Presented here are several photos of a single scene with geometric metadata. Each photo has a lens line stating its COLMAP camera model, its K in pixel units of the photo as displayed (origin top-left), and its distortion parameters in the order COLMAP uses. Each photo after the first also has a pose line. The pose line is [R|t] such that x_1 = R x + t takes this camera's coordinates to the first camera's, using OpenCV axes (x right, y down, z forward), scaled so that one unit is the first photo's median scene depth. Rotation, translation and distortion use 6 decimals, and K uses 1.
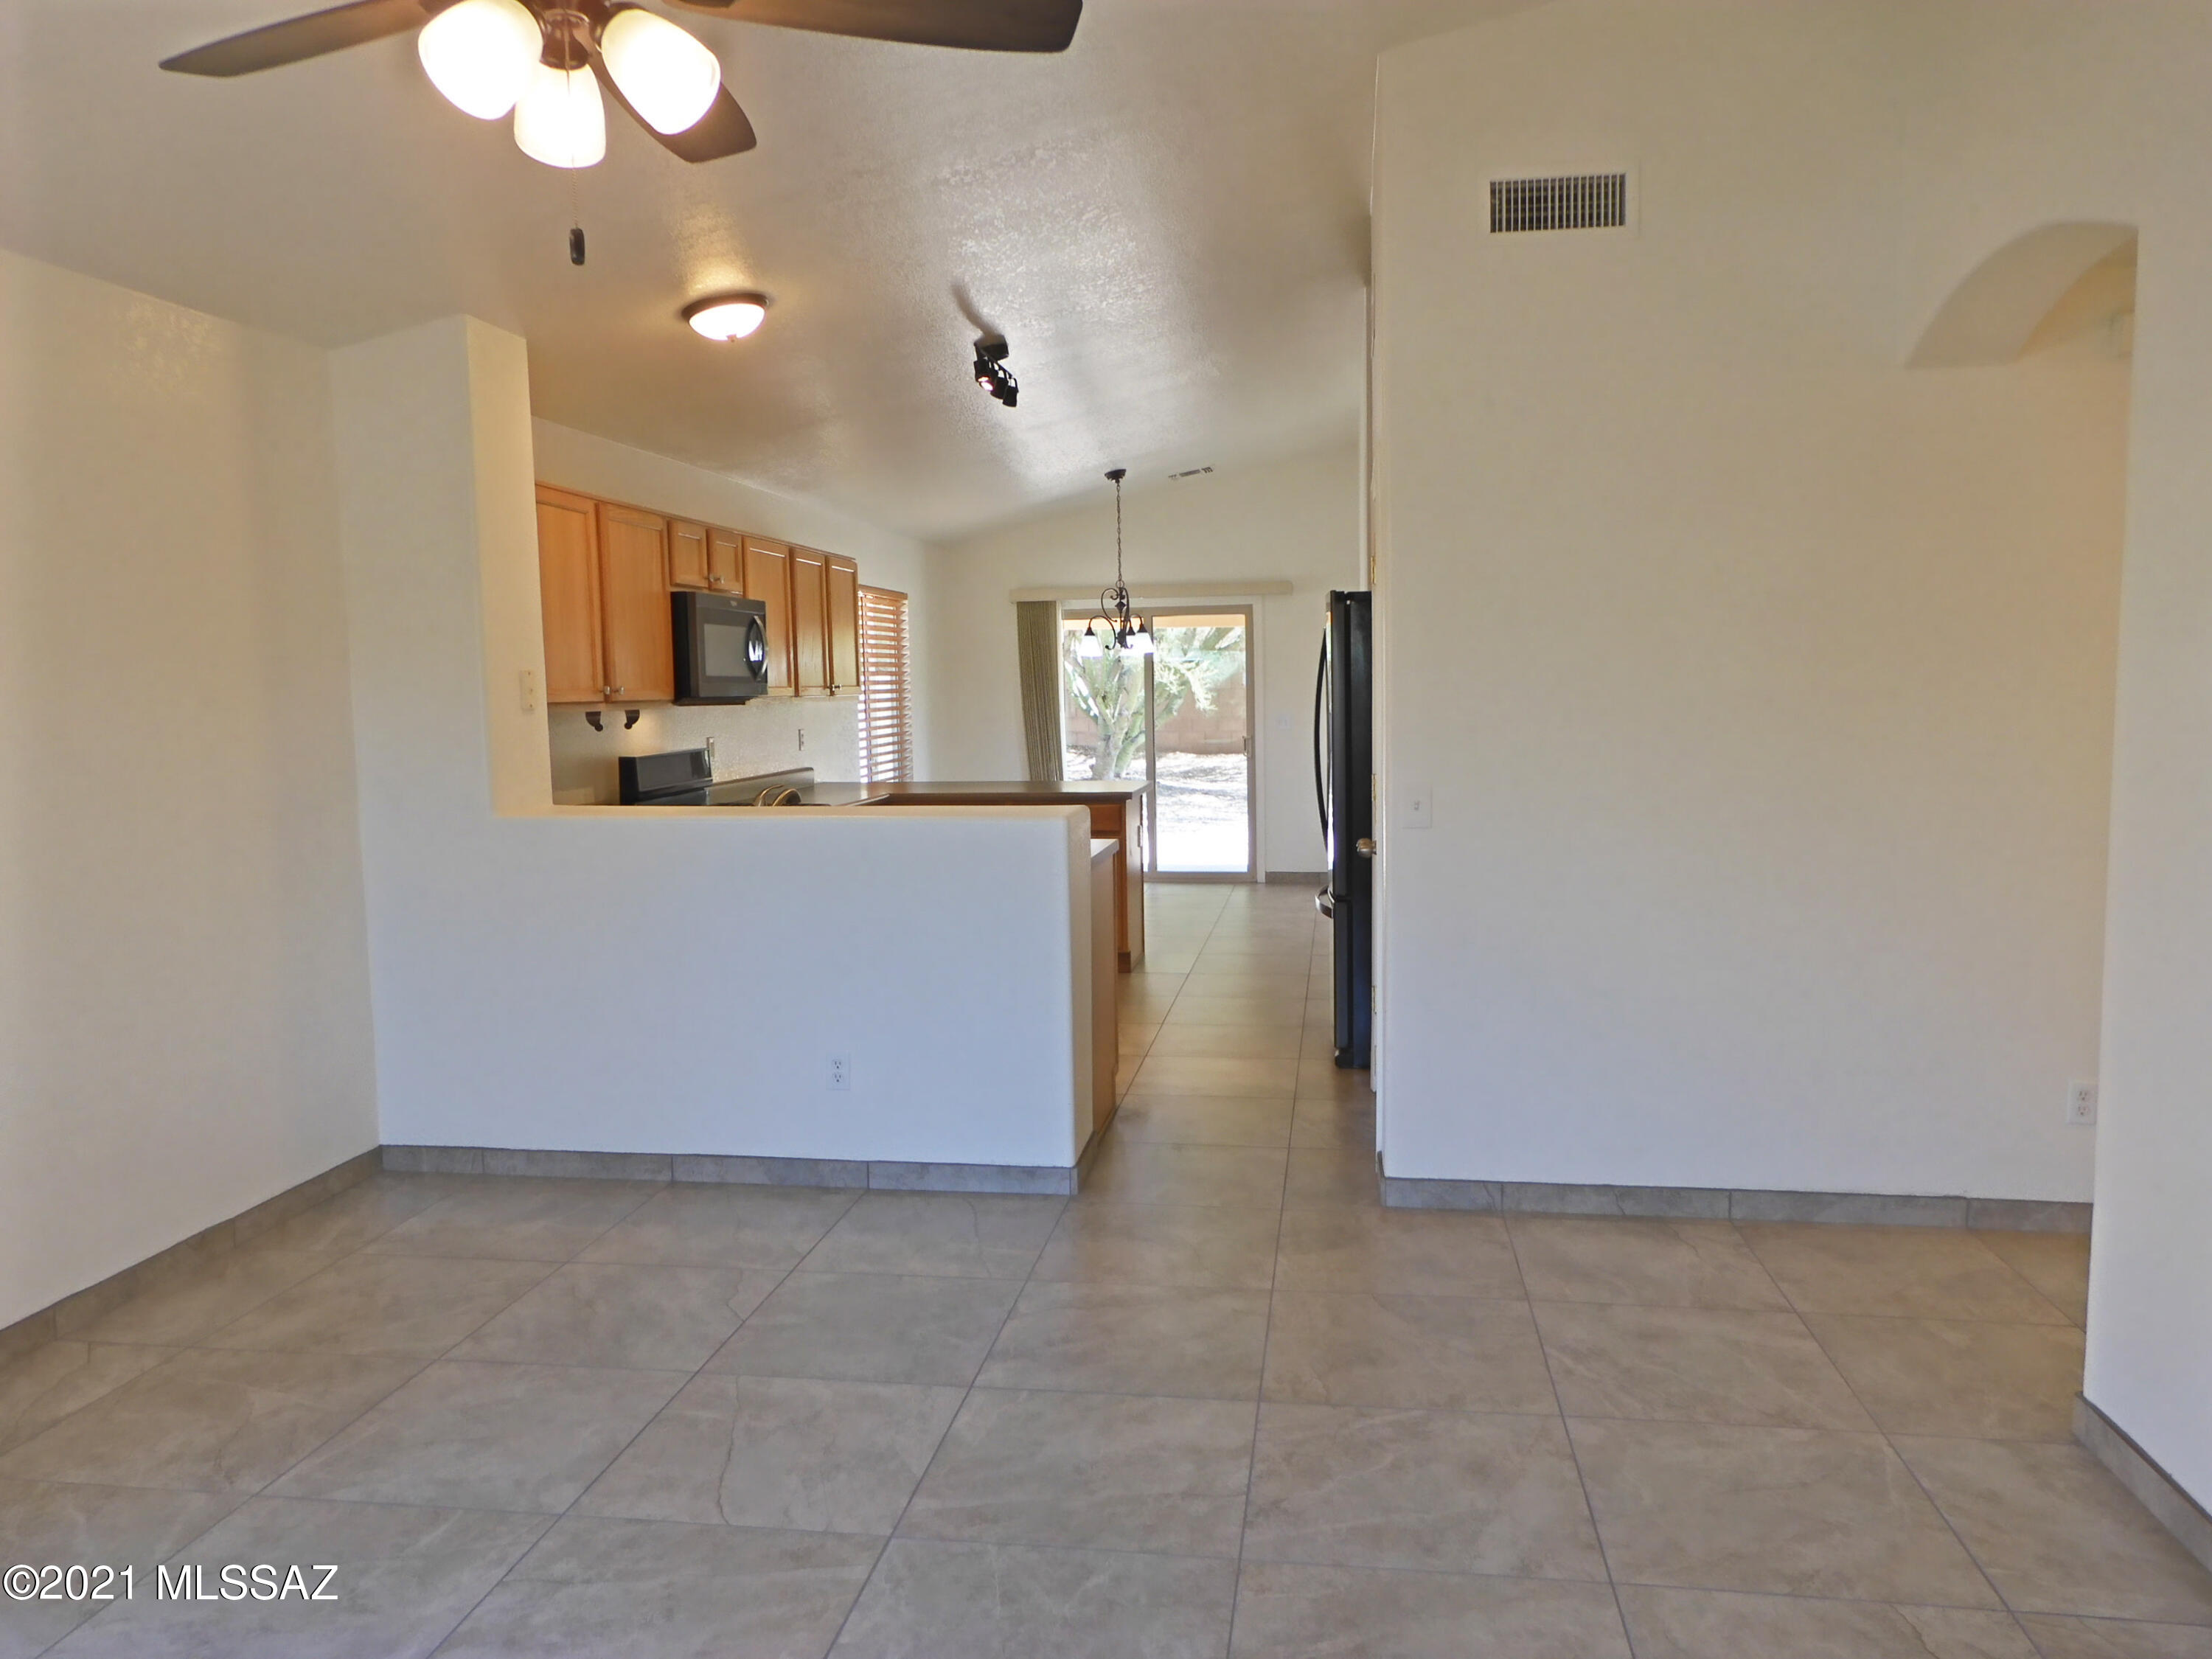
lens RADIAL K [[1609.0, 0, 1111.1], [0, 1609.0, 812.4], [0, 0, 1]] dist [-0.012404, 0.013561]
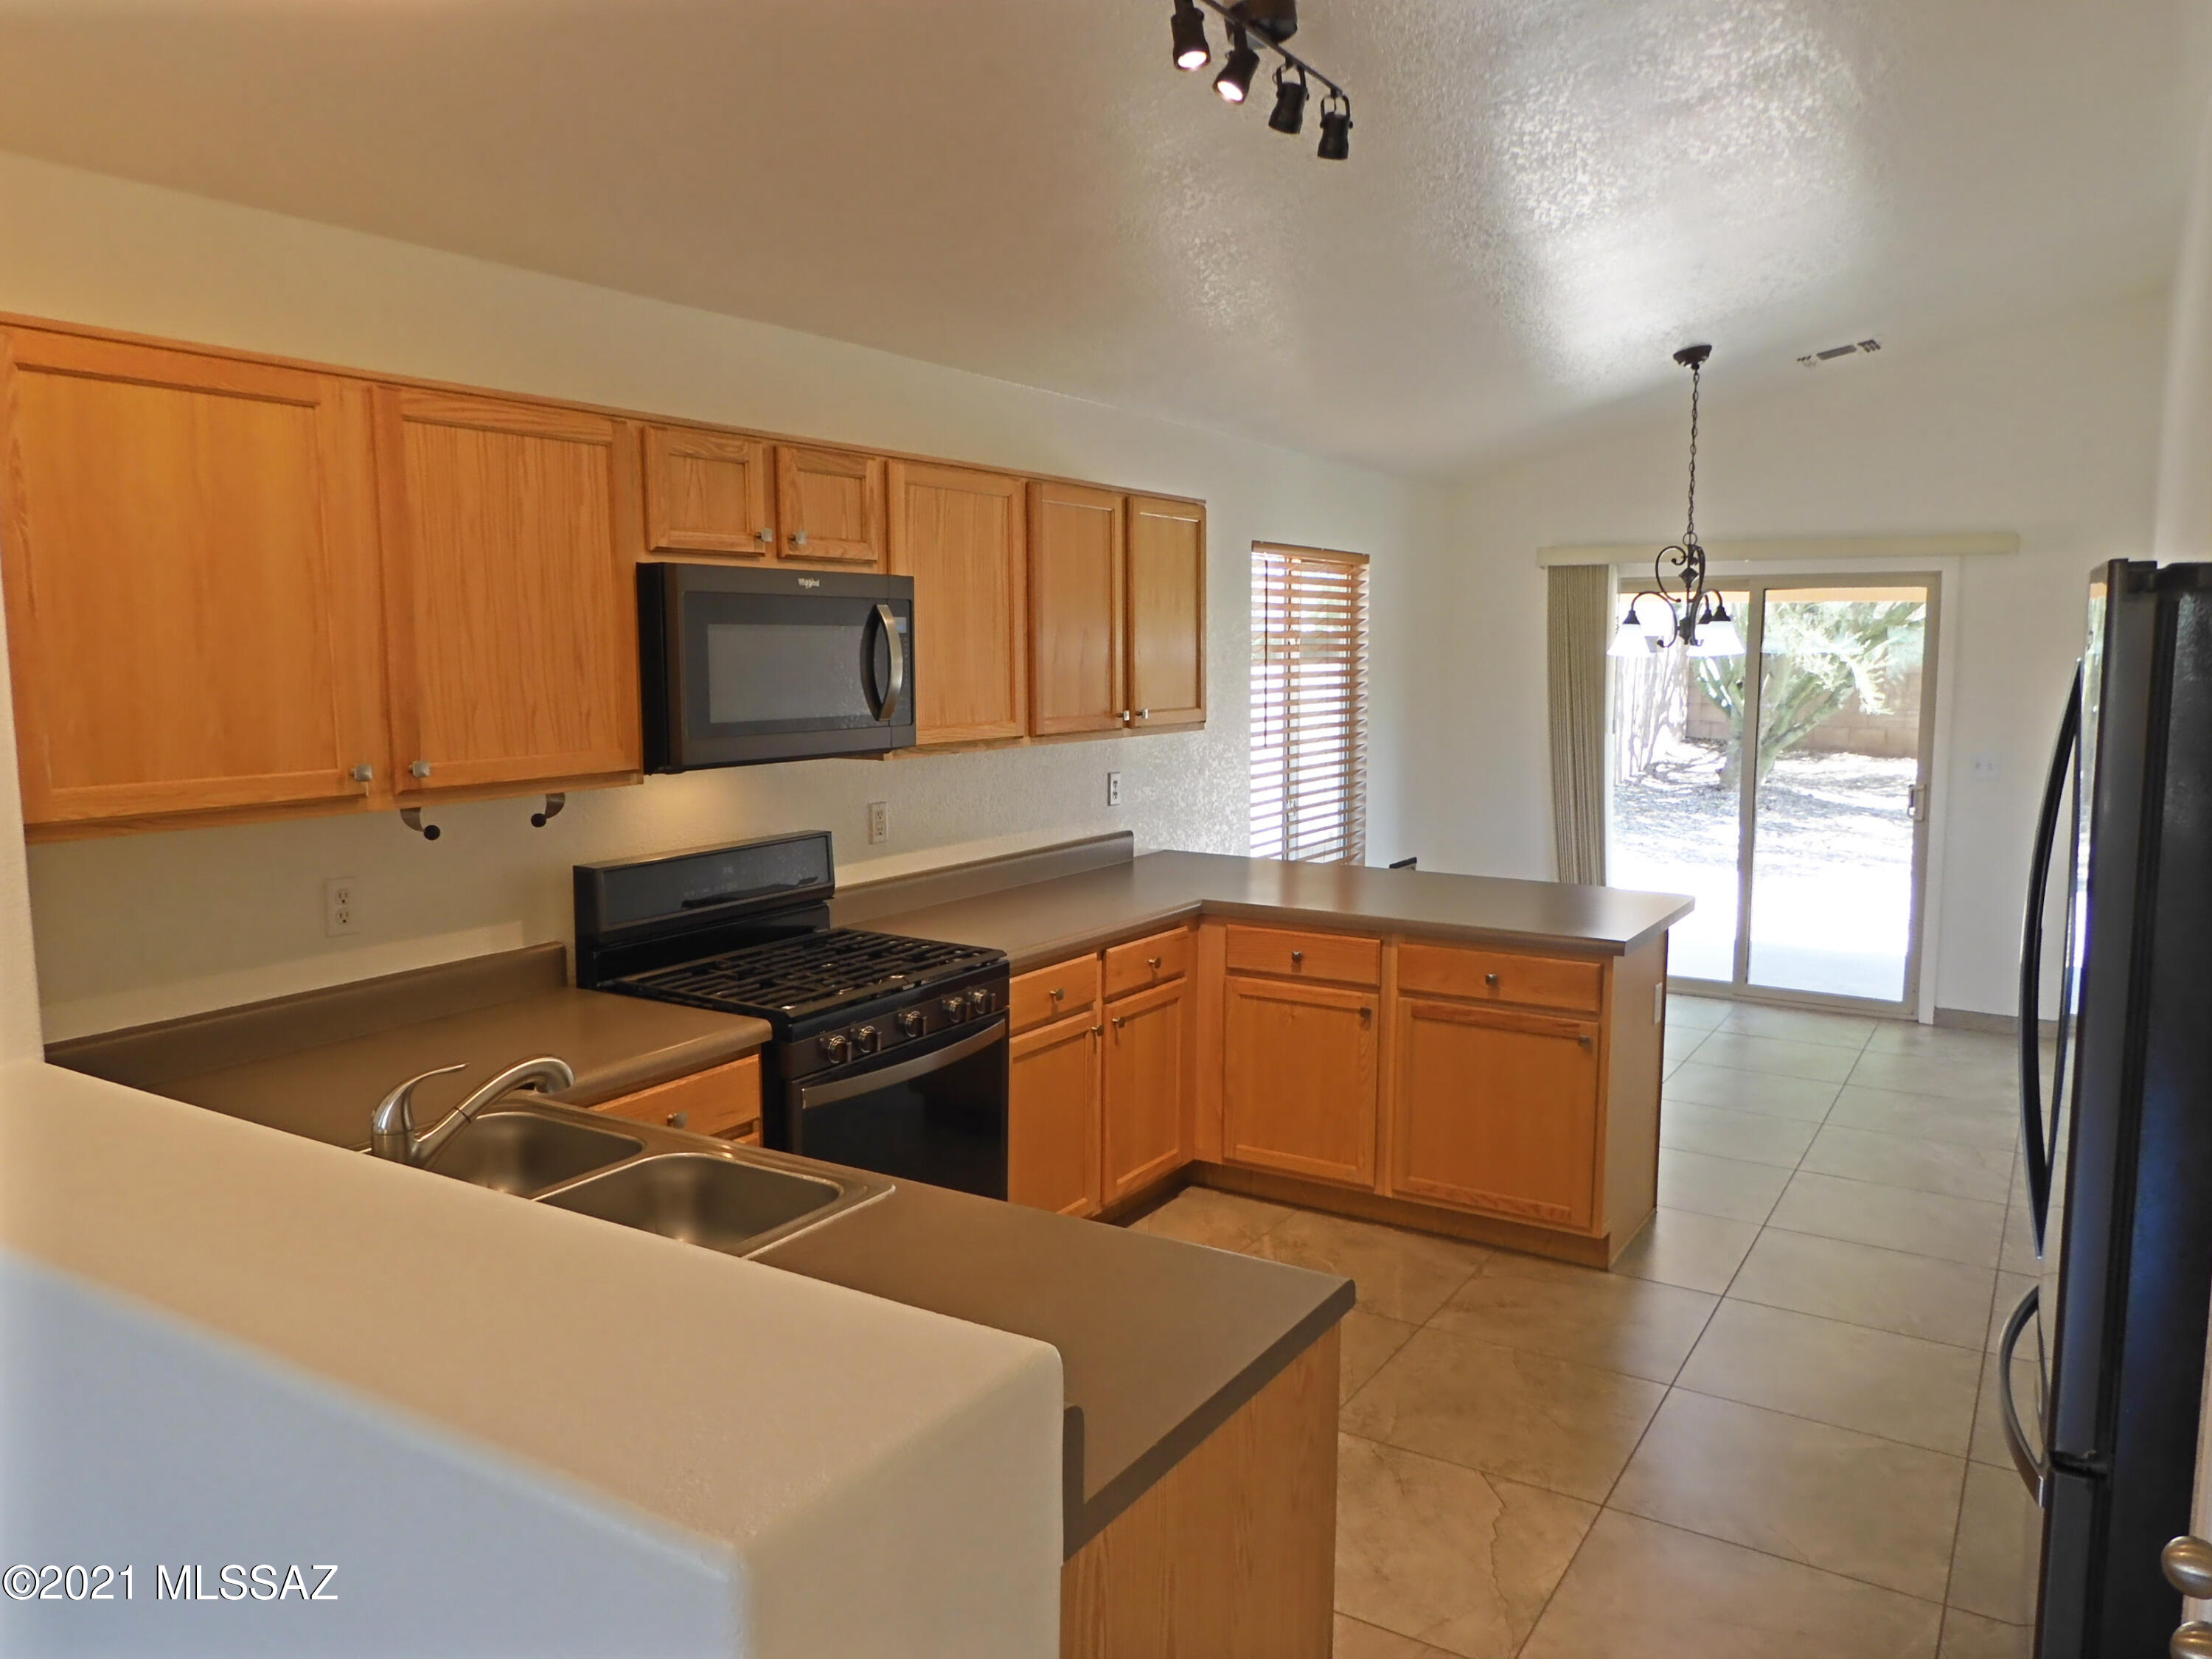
lens RADIAL K [[1609.0, 0, 1097.7], [0, 1609.0, 825.6], [0, 0, 1]] dist [-0.012404, 0.013561]
pose [[0.916825, 0.062822, -0.394317, 0.046759], [-0.048665, 0.997764, 0.045812, -0.052253], [0.396313, -0.022812, 0.917832, 0.361783]]
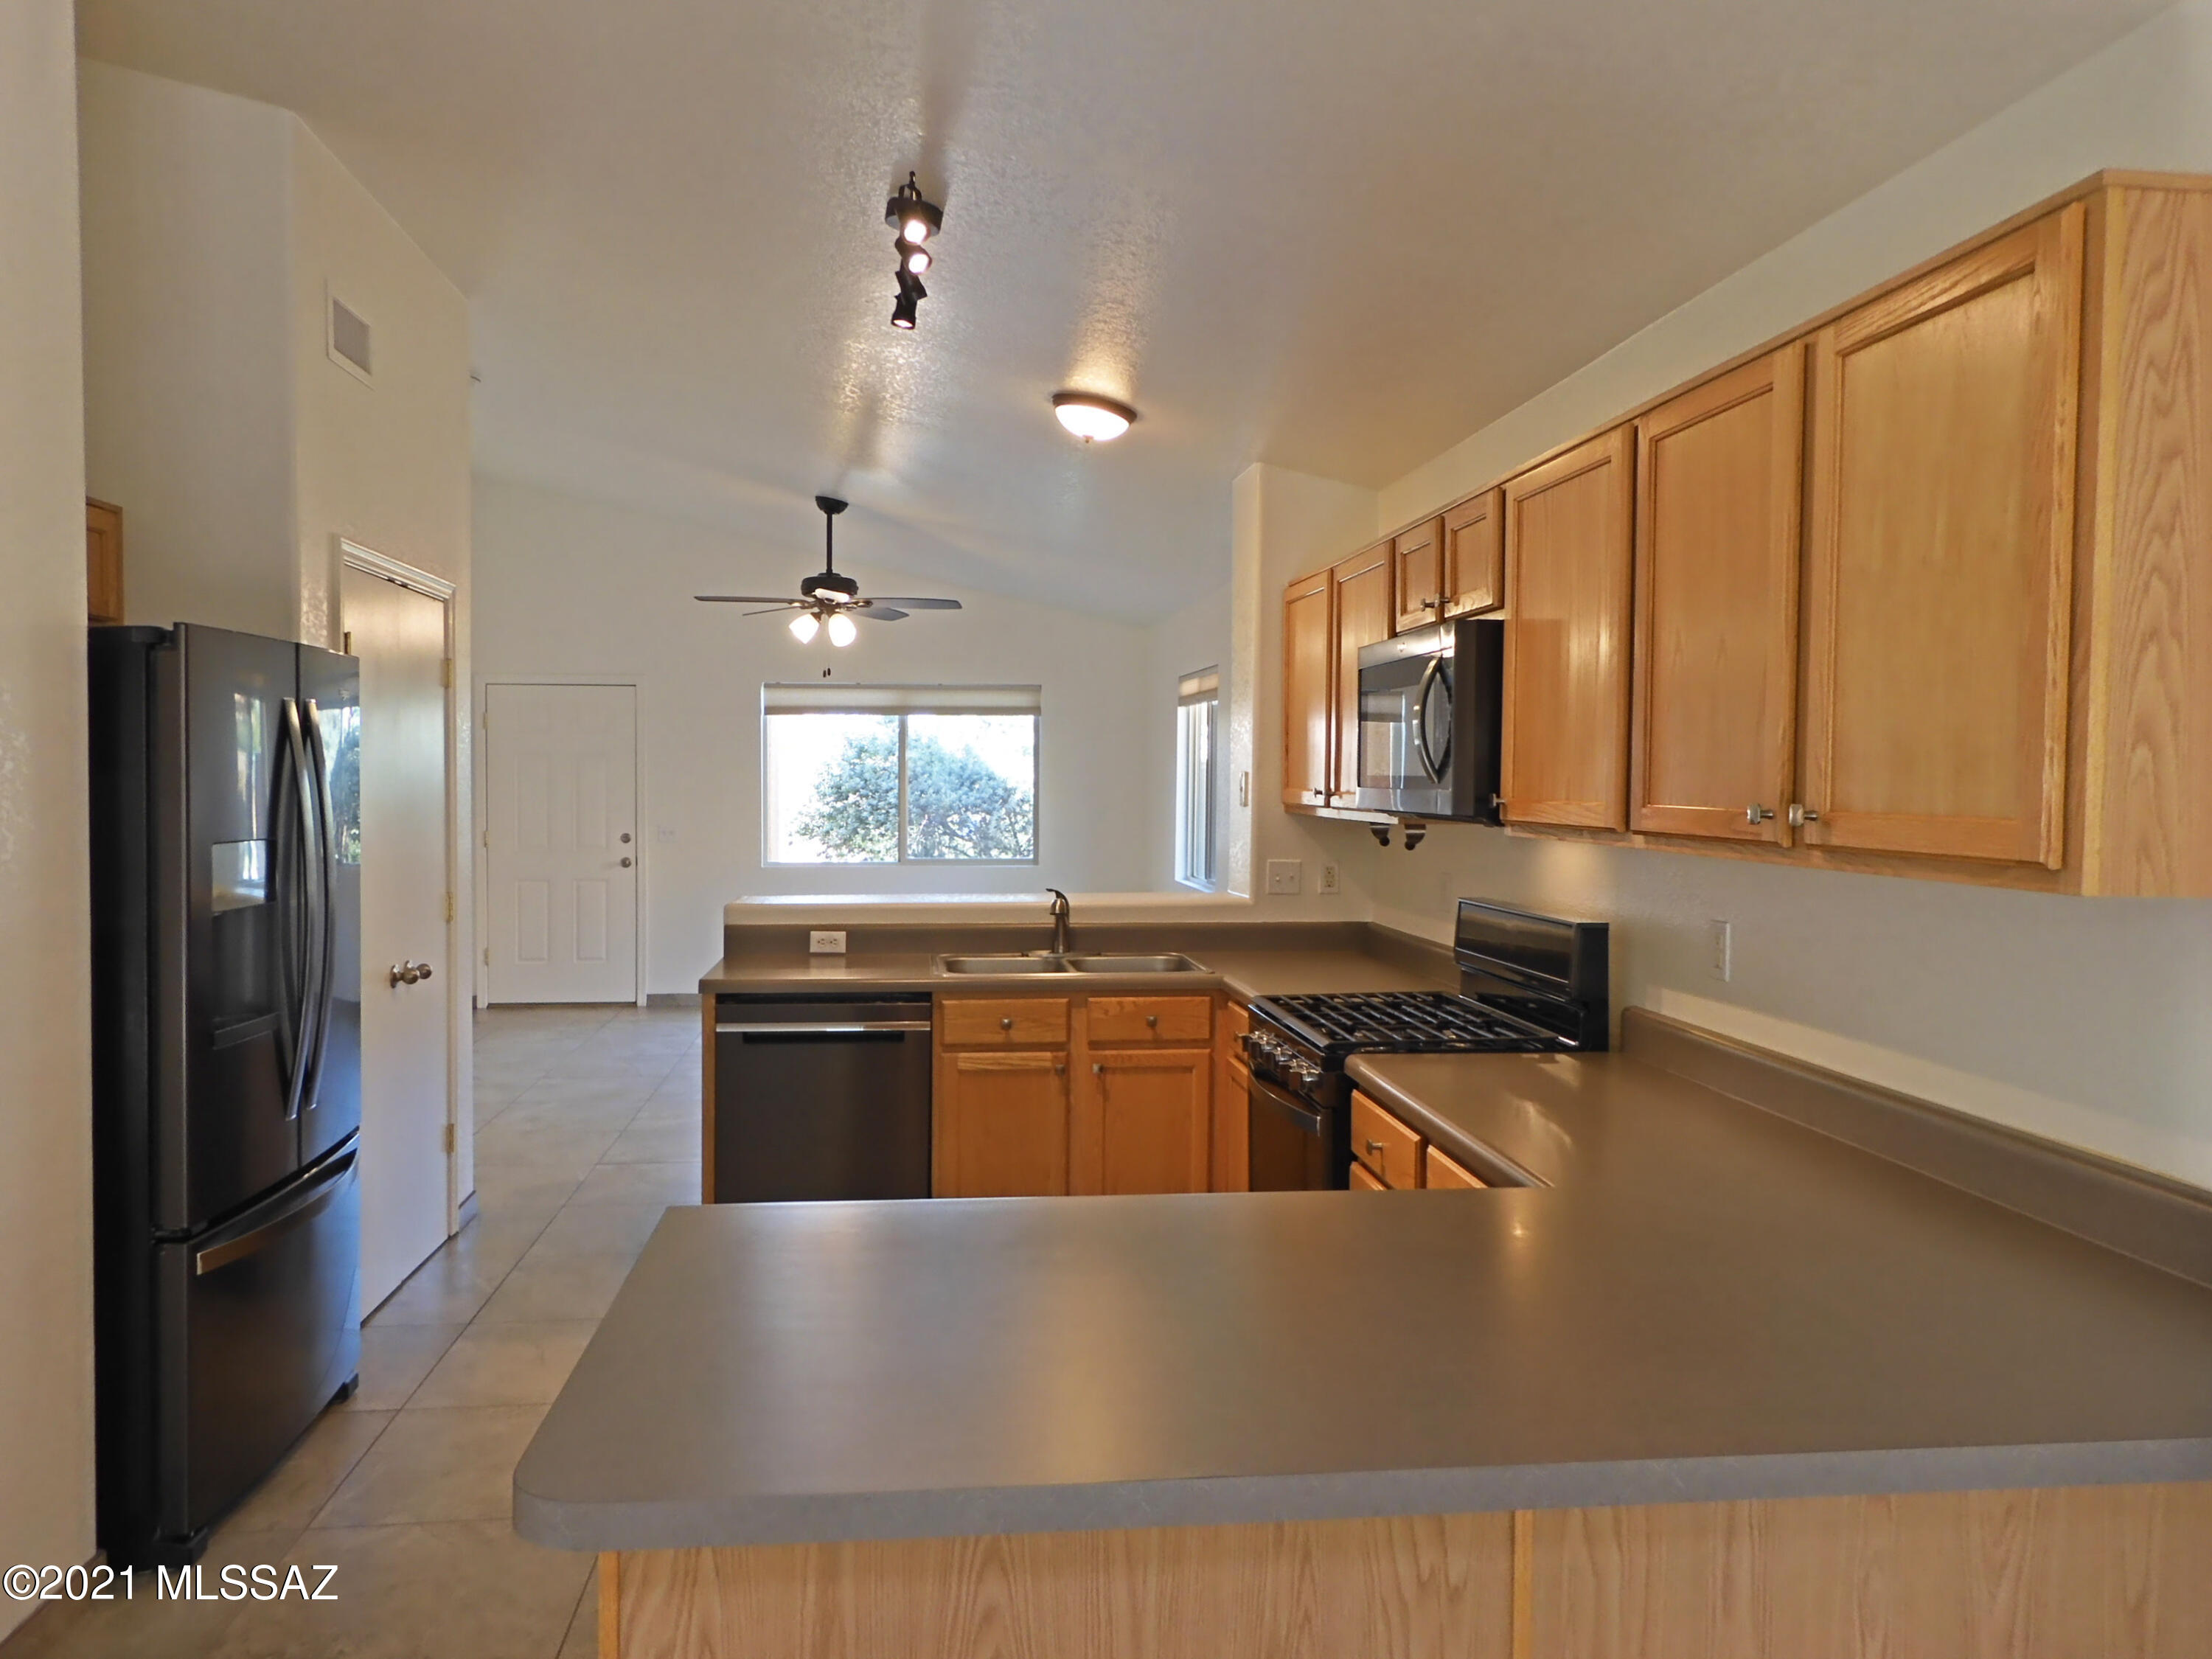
lens RADIAL K [[1609.0, 0, 1119.9], [0, 1609.0, 814.0], [0, 0, 1]] dist [-0.012404, 0.013561]
pose [[-0.962707, 0.016296, -0.270053, 0.009247], [-0.013217, 0.994159, 0.107109, -0.086804], [0.270221, 0.106683, -0.956869, 1.007564]]
